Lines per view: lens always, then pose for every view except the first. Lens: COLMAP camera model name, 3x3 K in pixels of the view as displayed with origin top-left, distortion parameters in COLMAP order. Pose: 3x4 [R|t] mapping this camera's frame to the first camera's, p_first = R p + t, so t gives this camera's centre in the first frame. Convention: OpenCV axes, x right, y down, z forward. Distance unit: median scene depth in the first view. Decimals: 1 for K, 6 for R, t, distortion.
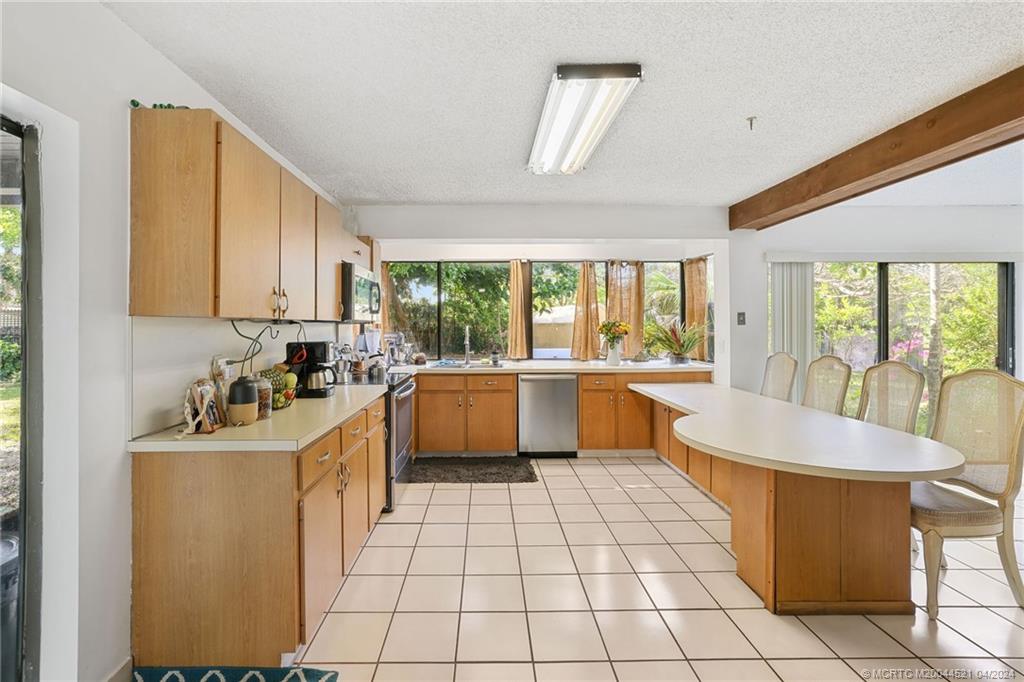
lens RADIAL K [[449.4, 0, 510.3], [0, 449.4, 315.2], [0, 0, 1]] dist [0.000155, 0.005284]
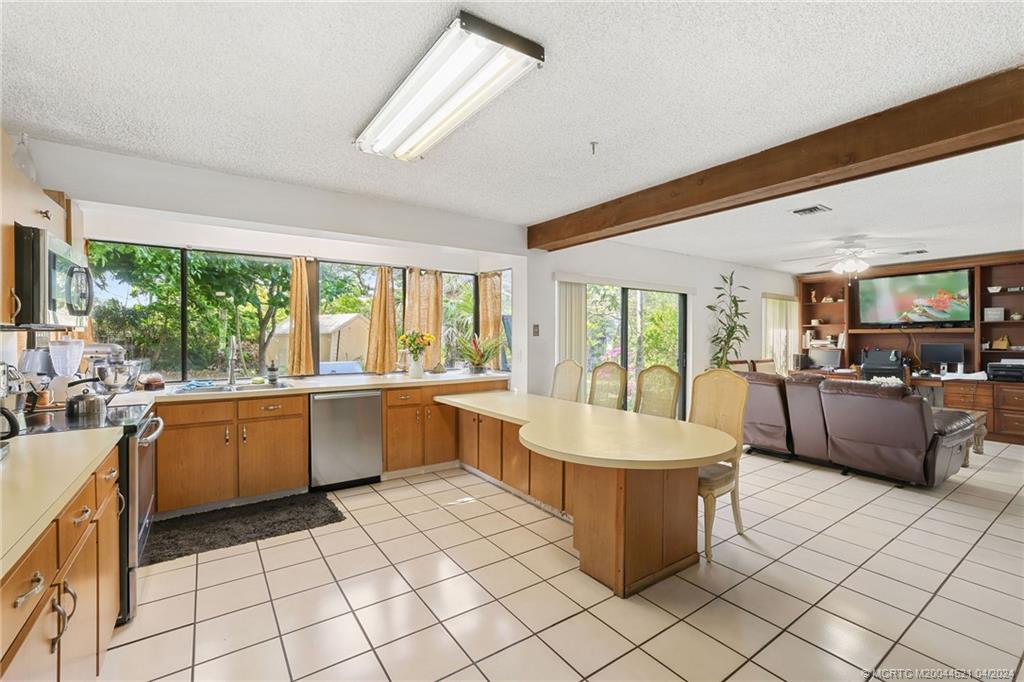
lens RADIAL K [[432.5, 0, 515.4], [0, 432.5, 334.5], [0, 0, 1]] dist [-0.029608, 0.020143]
pose [[0.837840, 0.006687, 0.545875, -0.103109], [-0.016643, 0.999773, 0.013296, 0.004226], [-0.545662, -0.020225, 0.837761, 0.136926]]
